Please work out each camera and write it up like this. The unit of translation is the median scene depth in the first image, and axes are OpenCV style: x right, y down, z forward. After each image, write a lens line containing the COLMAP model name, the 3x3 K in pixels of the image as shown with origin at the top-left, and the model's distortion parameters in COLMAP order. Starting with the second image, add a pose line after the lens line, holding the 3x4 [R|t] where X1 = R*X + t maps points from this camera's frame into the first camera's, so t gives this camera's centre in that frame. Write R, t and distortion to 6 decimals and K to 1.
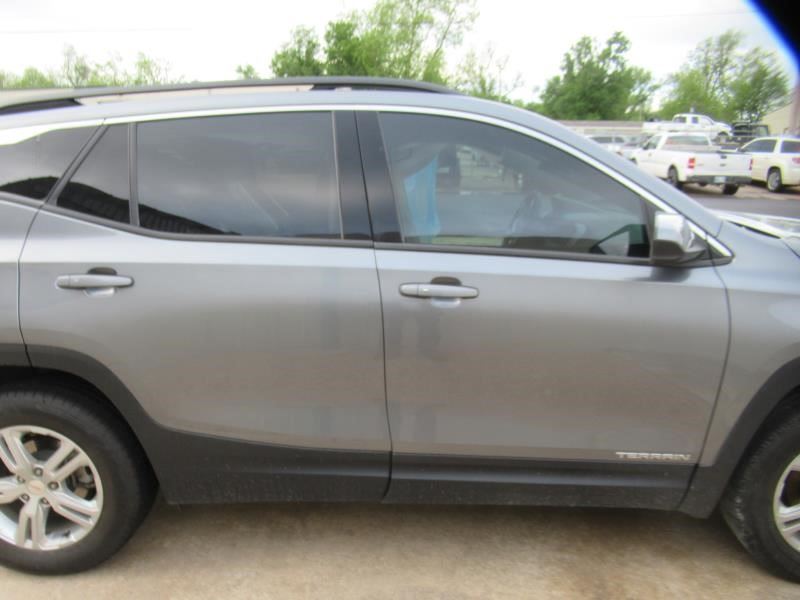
lens RADIAL K [[669.4, 0, 400.0], [0, 669.4, 280.7], [0, 0, 1]] dist [0.050197, 0.003512]
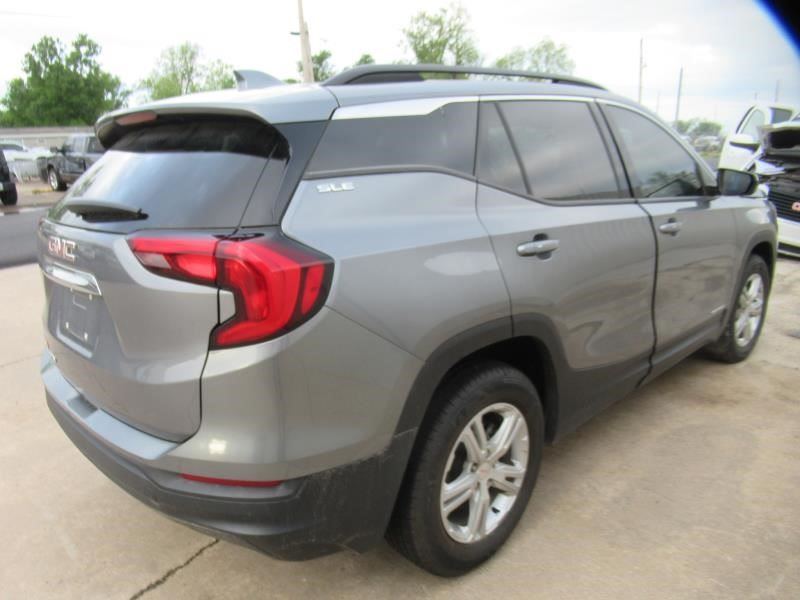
lens RADIAL K [[678.6, 0, 400.0], [0, 678.6, 300.0], [0, 0, 1]] dist [-0.007254, -0.003345]
pose [[0.658758, -0.215800, 0.720741, -0.151770], [0.206351, 0.973069, 0.102746, -0.007191], [-0.723504, 0.081041, 0.685547, 0.048502]]
